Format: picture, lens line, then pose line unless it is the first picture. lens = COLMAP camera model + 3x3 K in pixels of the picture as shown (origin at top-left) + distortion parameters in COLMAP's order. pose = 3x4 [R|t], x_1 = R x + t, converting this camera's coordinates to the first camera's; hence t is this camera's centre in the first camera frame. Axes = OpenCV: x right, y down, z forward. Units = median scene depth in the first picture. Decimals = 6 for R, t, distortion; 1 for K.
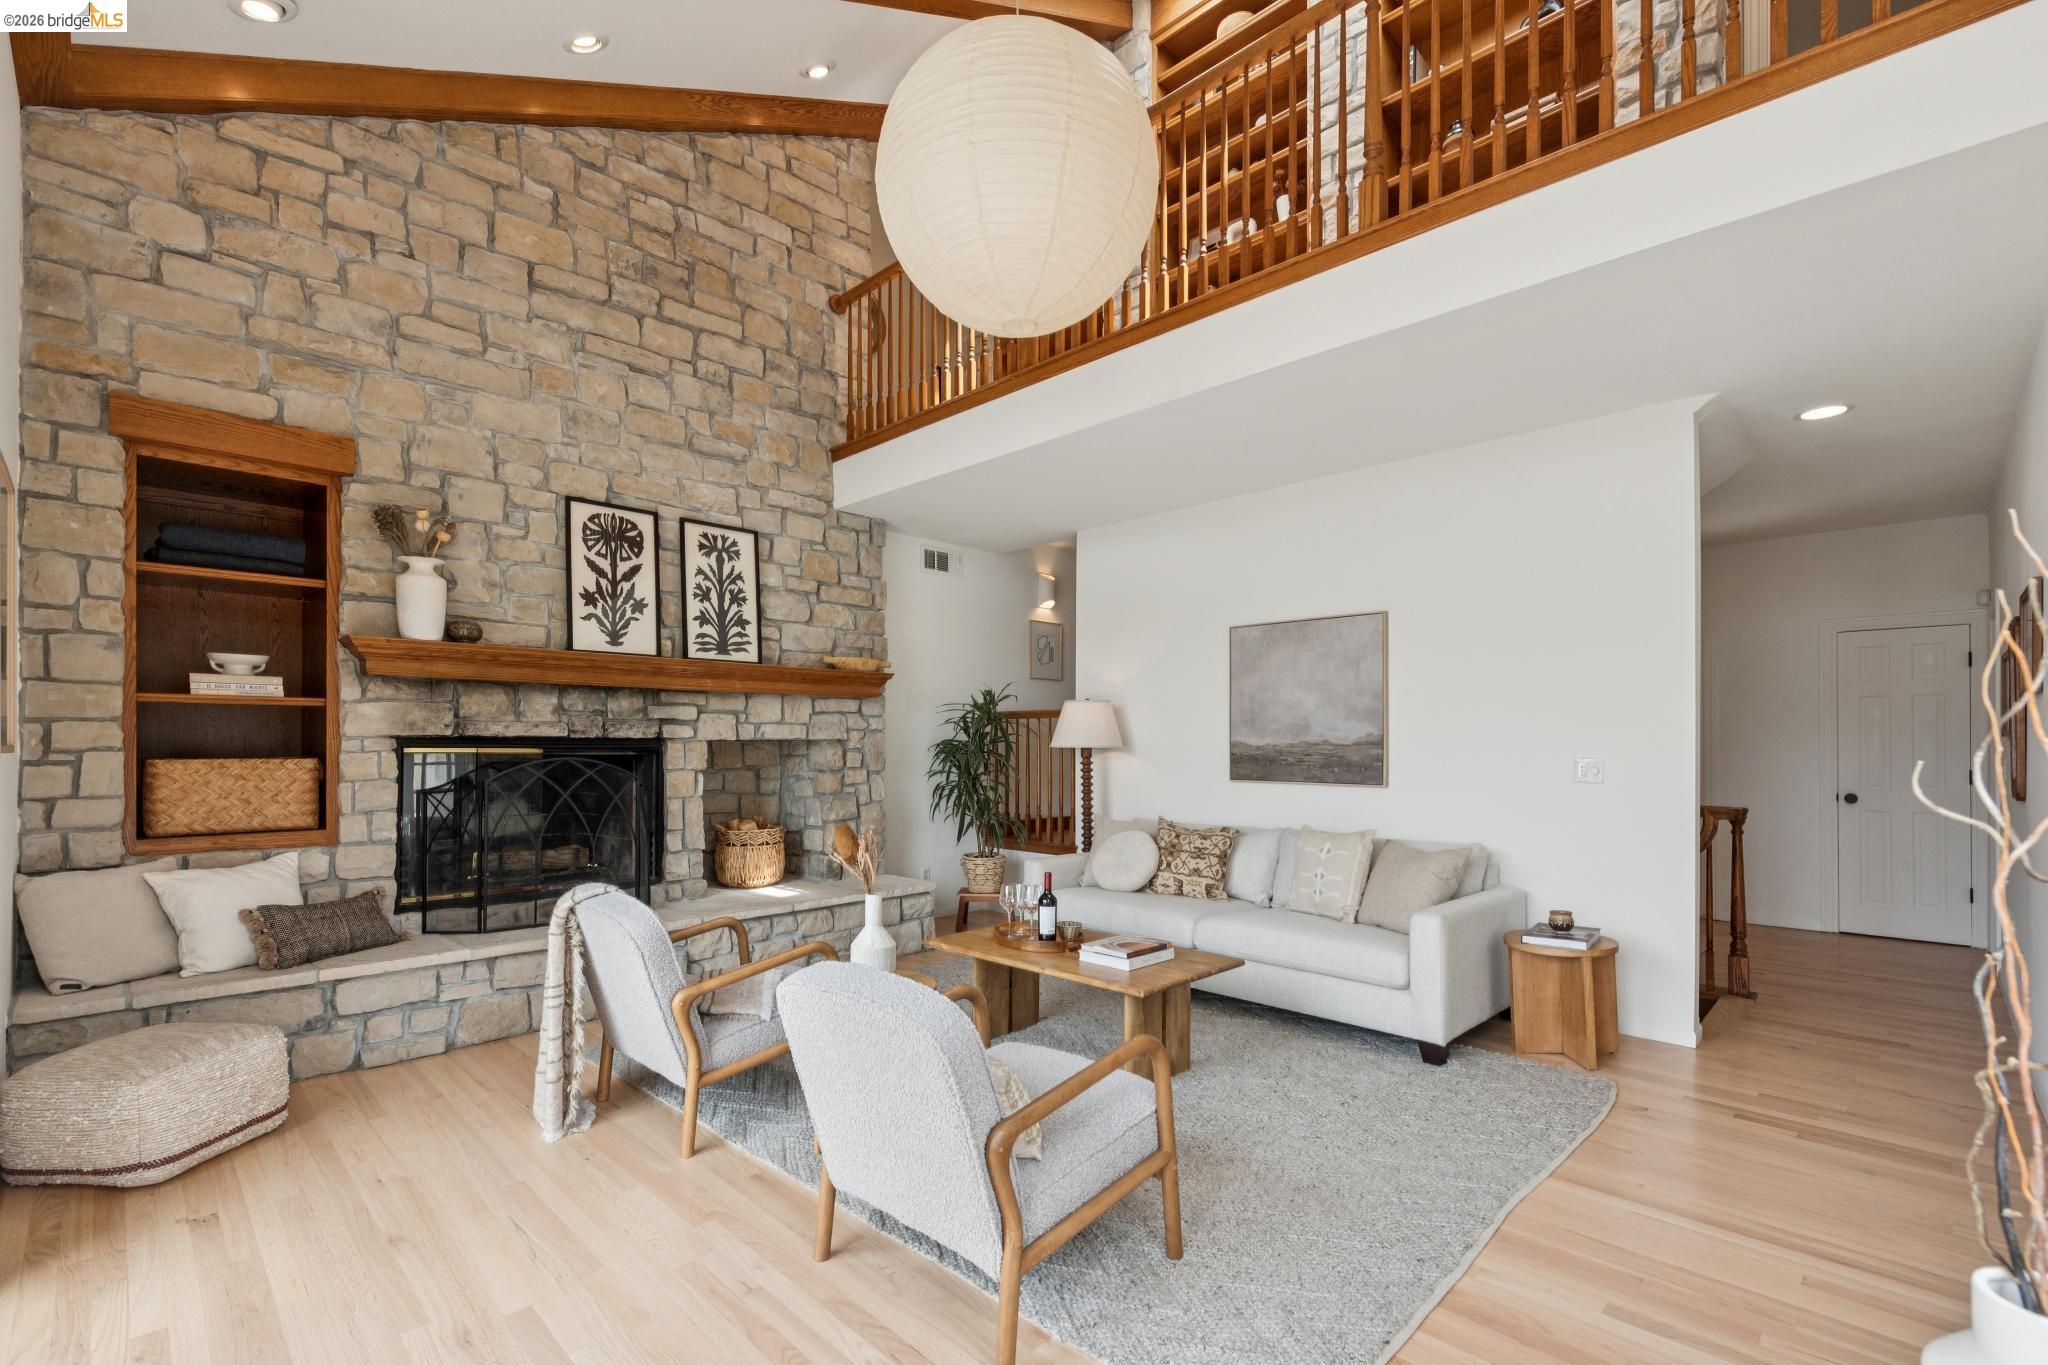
lens RADIAL K [[842.2, 0, 1023.3], [0, 842.2, 734.8], [0, 0, 1]] dist [-0.002063, -0.001922]
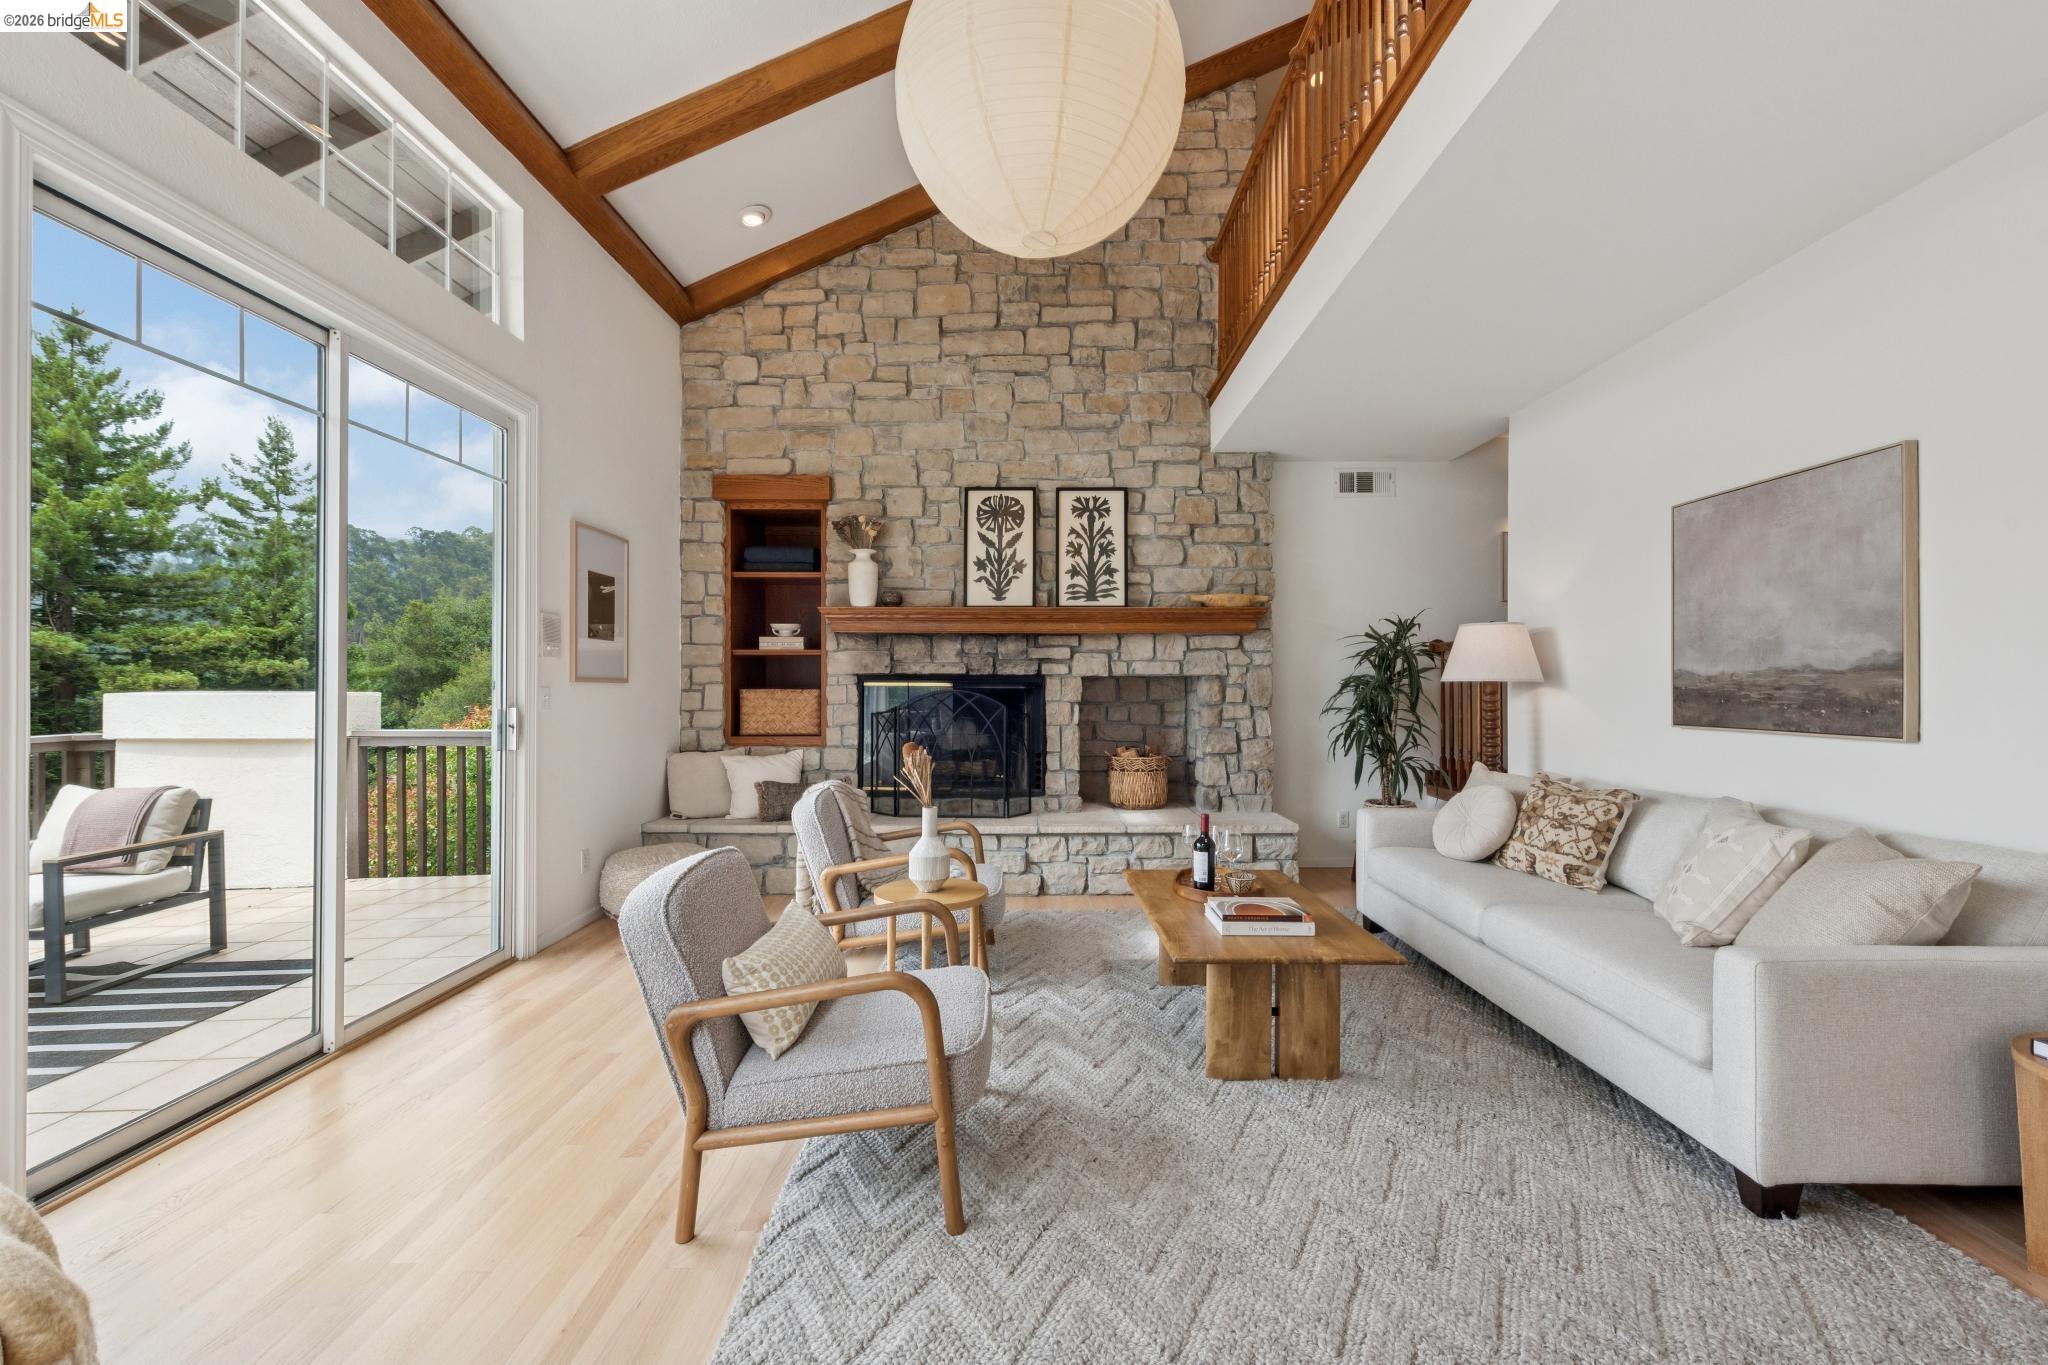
lens RADIAL K [[799.3, 0, 1067.0], [0, 799.3, 674.5], [0, 0, 1]] dist [0.002325, -0.001328]
pose [[0.729999, -0.012965, -0.683325, 0.373826], [0.008545, 0.999915, -0.009843, 0.015175], [0.683394, 0.001346, 0.730048, 0.194781]]
